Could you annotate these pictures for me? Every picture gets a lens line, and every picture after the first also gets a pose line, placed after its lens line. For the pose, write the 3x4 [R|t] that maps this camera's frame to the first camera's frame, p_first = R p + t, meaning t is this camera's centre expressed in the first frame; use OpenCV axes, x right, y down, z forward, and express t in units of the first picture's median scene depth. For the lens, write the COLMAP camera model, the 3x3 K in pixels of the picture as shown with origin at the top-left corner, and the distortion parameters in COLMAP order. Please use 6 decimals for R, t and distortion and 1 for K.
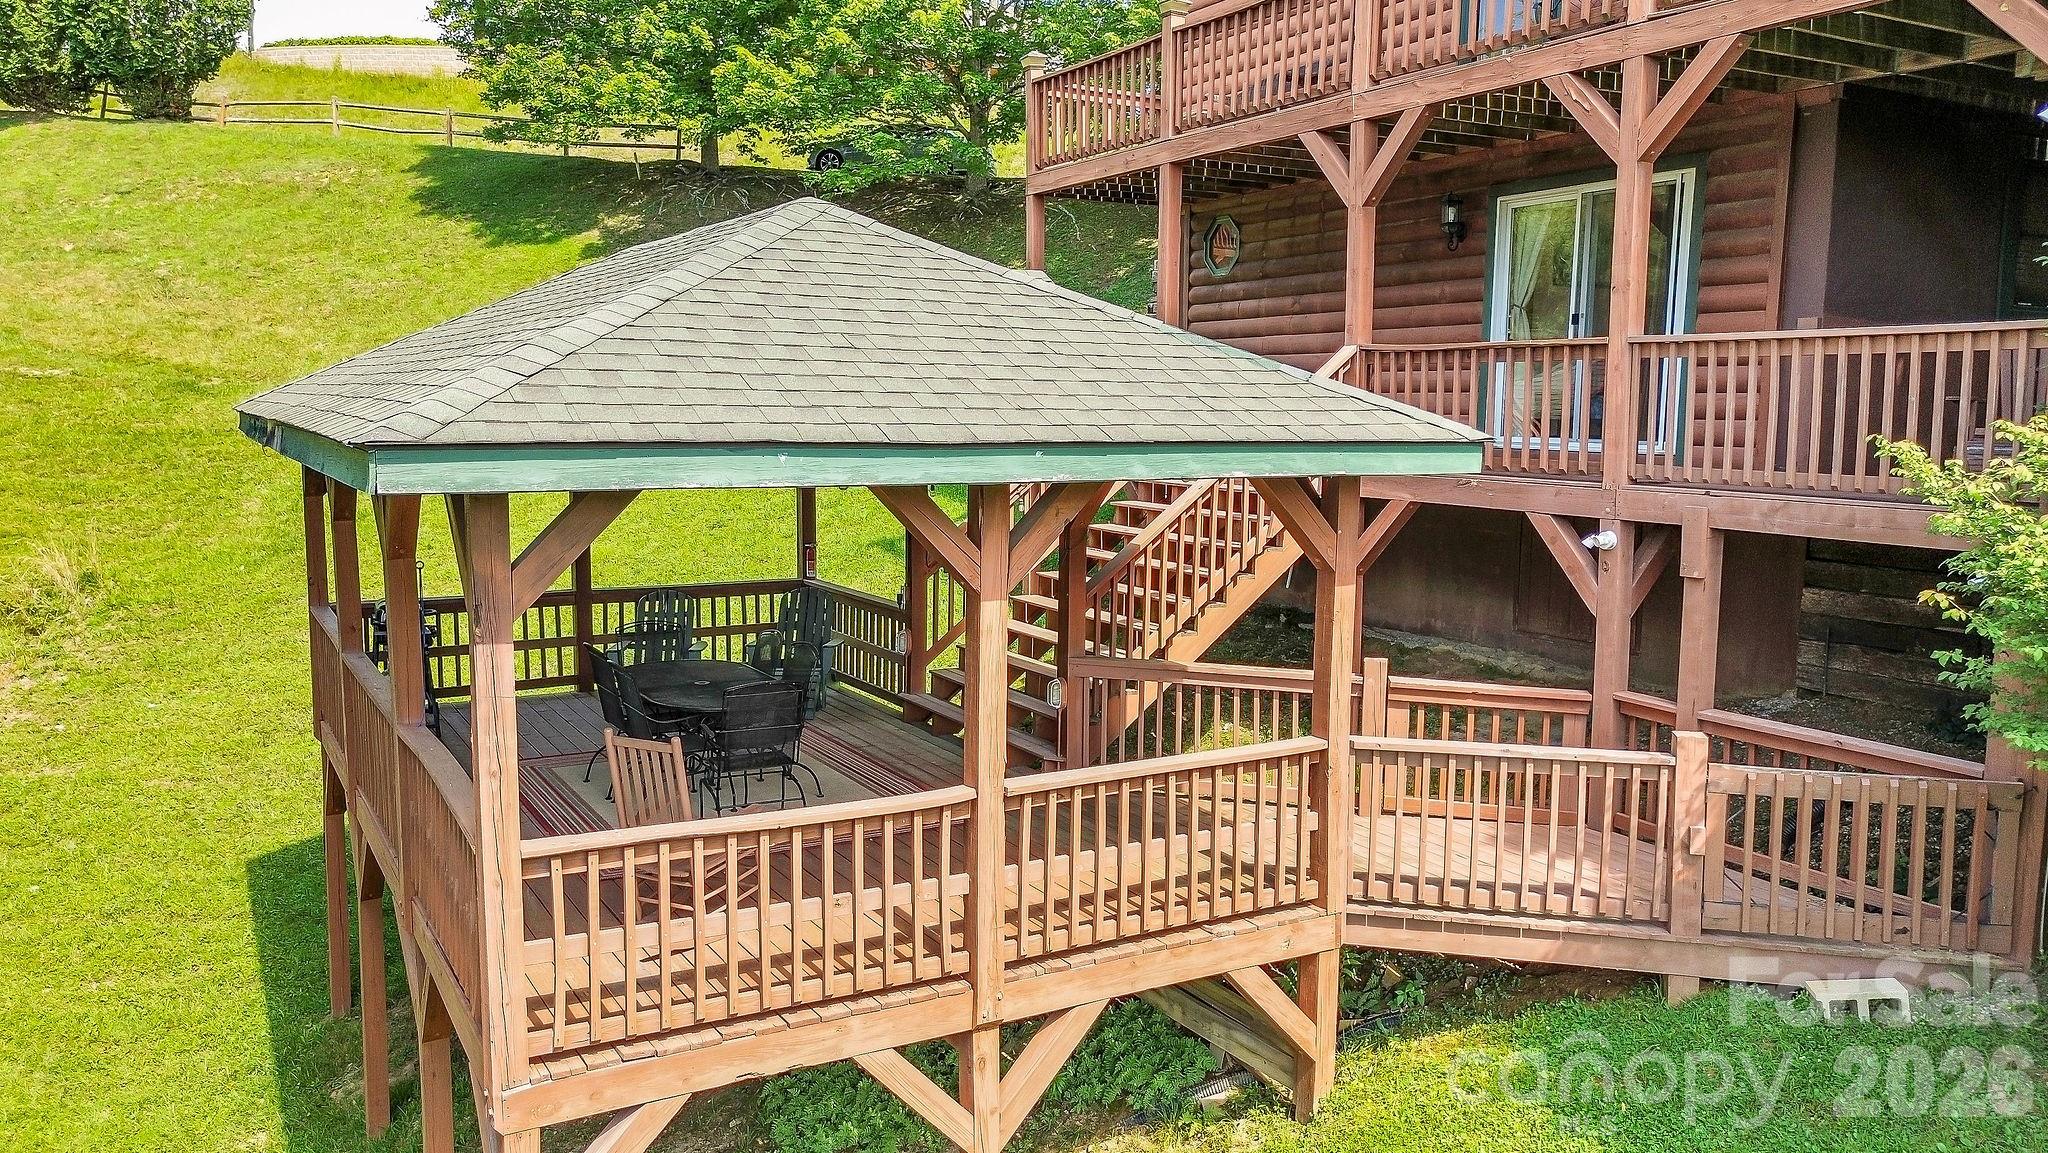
lens RADIAL K [[1493.5, 0, 1011.4], [0, 1493.5, 573.0], [0, 0, 1]] dist [0.041781, -0.020969]
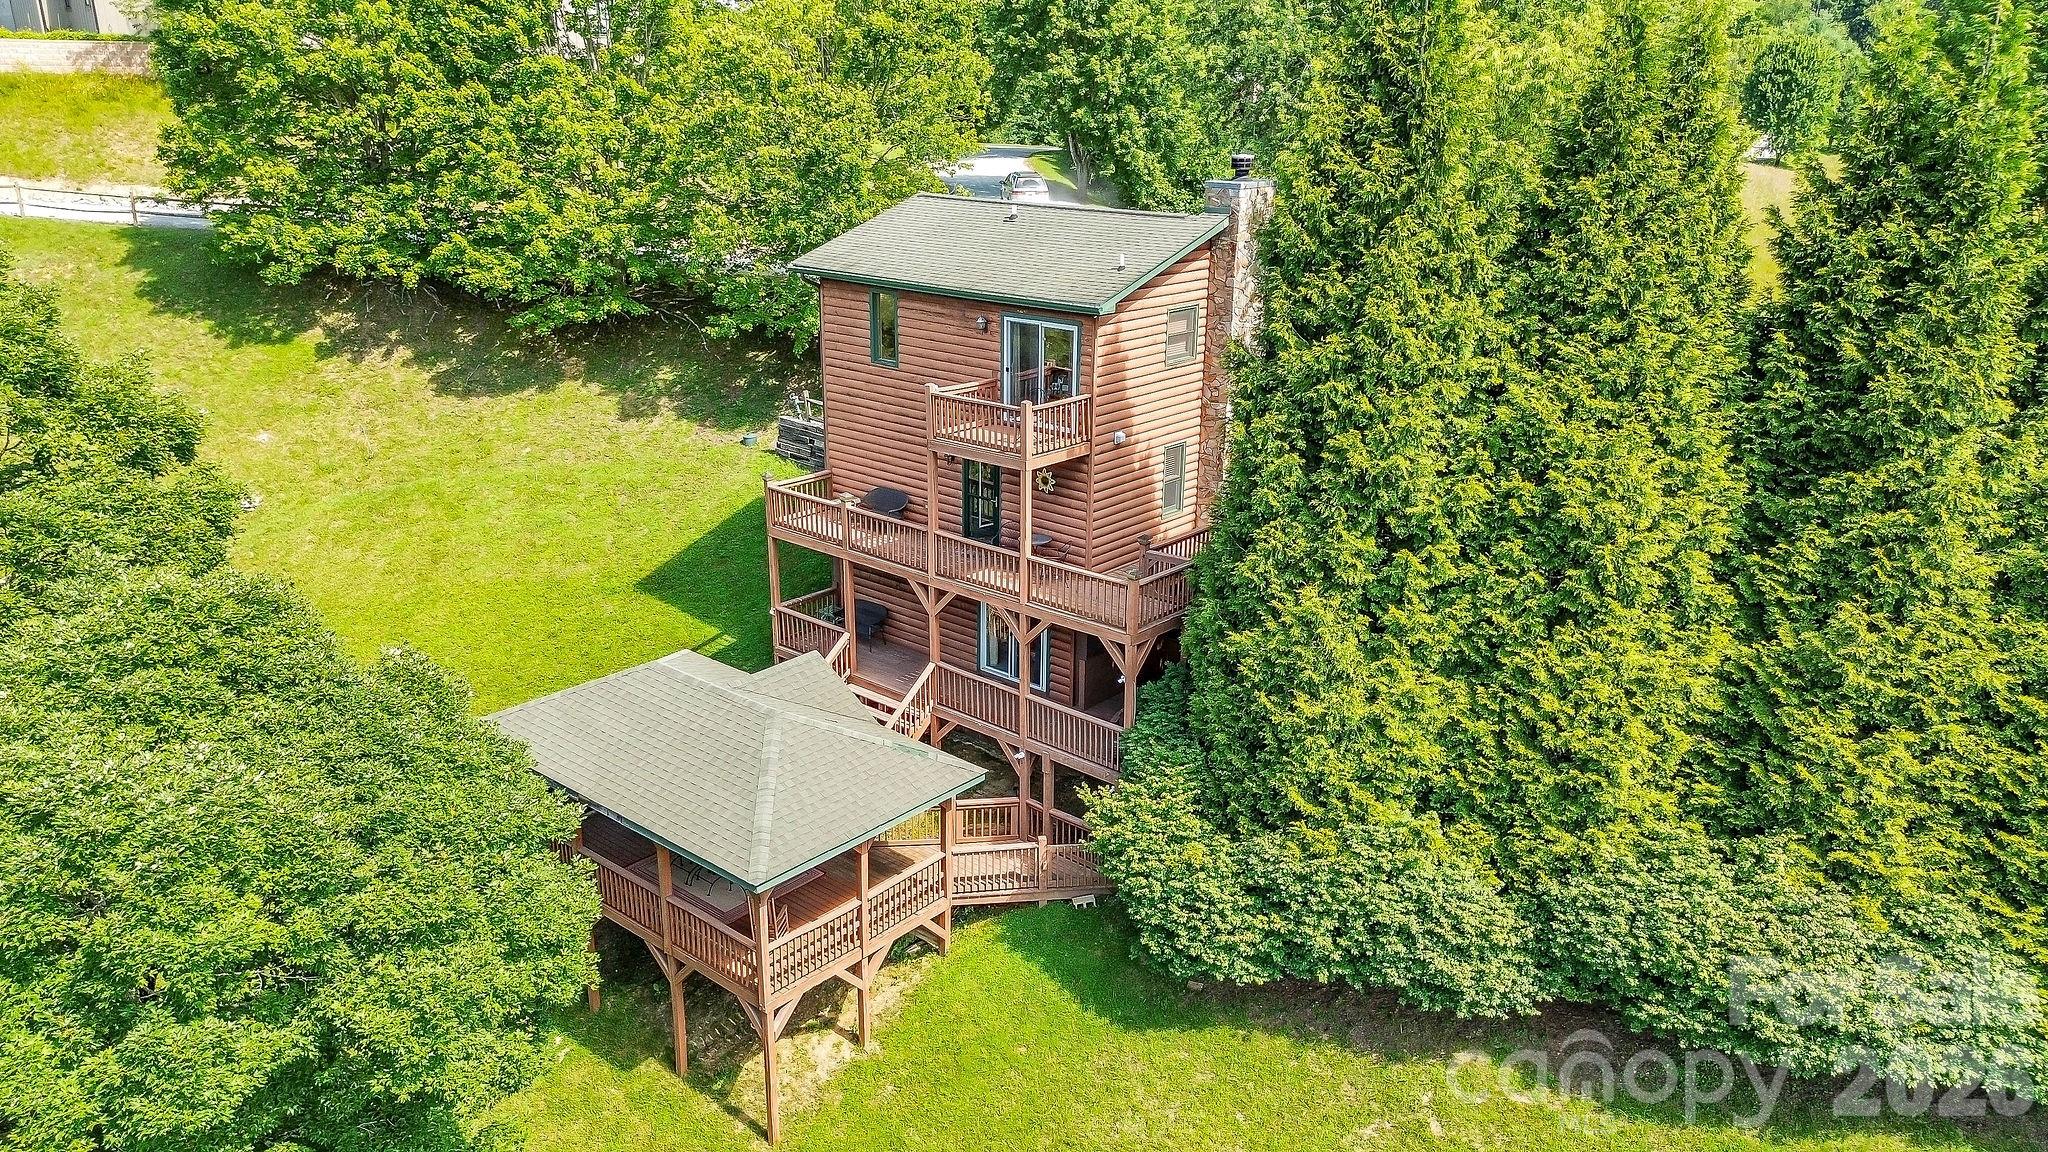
lens RADIAL K [[1493.5, 0, 1029.1], [0, 1493.5, 571.4], [0, 0, 1]] dist [0.041781, -0.020969]
pose [[0.937578, -0.106987, 0.330910, -0.490943], [0.035433, 0.975940, 0.215140, -0.911021], [-0.345965, -0.189986, 0.918811, -1.524455]]
